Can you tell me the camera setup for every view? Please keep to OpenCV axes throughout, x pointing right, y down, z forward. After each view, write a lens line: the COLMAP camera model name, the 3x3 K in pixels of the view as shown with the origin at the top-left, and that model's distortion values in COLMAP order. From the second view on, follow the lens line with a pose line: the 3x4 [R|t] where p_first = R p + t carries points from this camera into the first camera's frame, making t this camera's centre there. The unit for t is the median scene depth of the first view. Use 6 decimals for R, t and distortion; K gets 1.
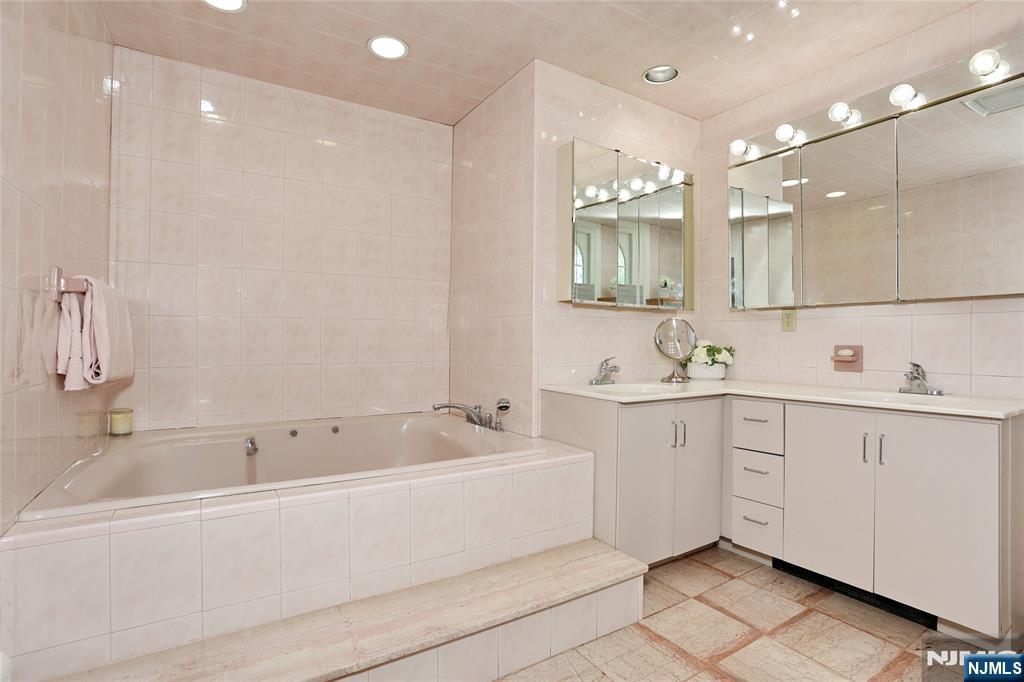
lens RADIAL K [[499.6, 0, 489.8], [0, 499.6, 335.0], [0, 0, 1]] dist [-0.064978, 0.023875]
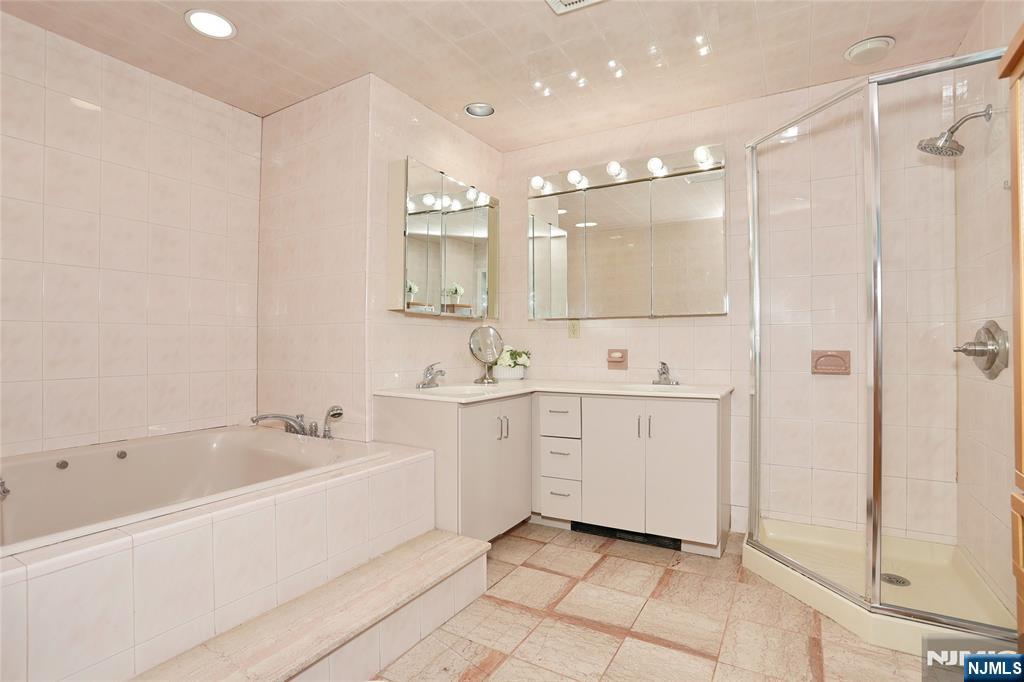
lens RADIAL K [[499.6, 0, 504.5], [0, 499.6, 334.8], [0, 0, 1]] dist [-0.064978, 0.023875]
pose [[0.887441, 0.001638, 0.460918, -0.139890], [0.000862, 0.999986, -0.005215, -0.010460], [-0.460920, 0.005025, 0.887427, -0.037533]]
